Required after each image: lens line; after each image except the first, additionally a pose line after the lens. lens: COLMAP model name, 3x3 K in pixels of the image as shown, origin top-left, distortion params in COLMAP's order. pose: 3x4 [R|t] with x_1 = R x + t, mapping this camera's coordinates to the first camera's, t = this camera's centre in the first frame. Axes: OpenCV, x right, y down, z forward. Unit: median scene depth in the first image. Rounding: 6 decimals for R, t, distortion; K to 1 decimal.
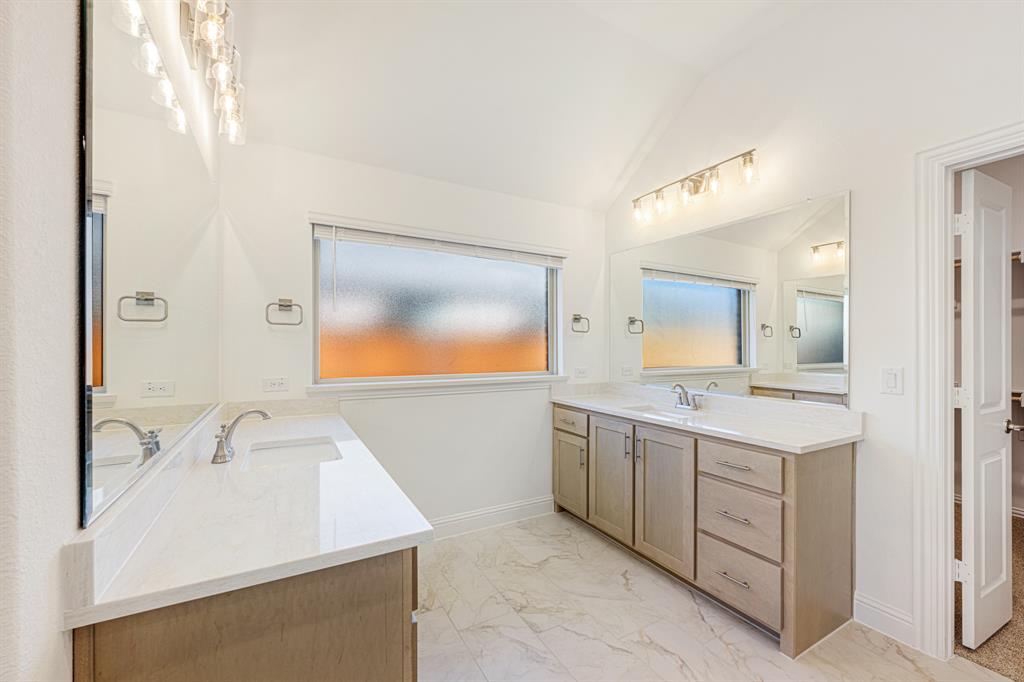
lens RADIAL K [[409.1, 0, 511.3], [0, 409.1, 337.2], [0, 0, 1]] dist [0.001085, 0.000211]
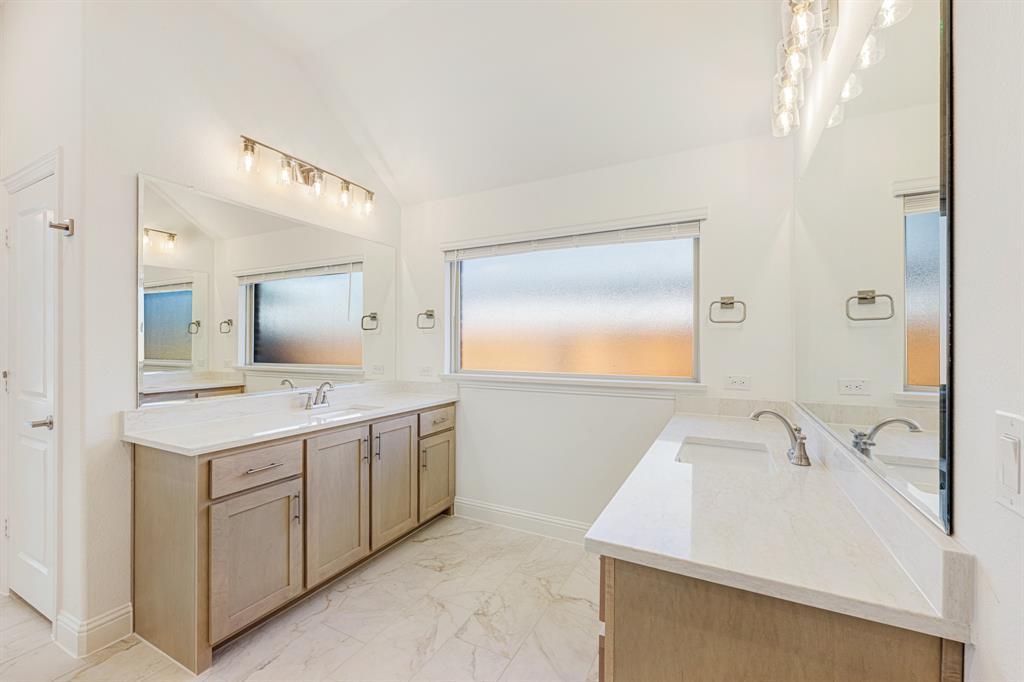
lens RADIAL K [[430.2, 0, 532.5], [0, 430.2, 328.2], [0, 0, 1]] dist [-0.000320, -0.000051]
pose [[0.547219, -0.031636, -0.836391, 0.965787], [0.019031, 0.999497, -0.025354, 0.014752], [0.836773, -0.002043, 0.547546, 0.546510]]
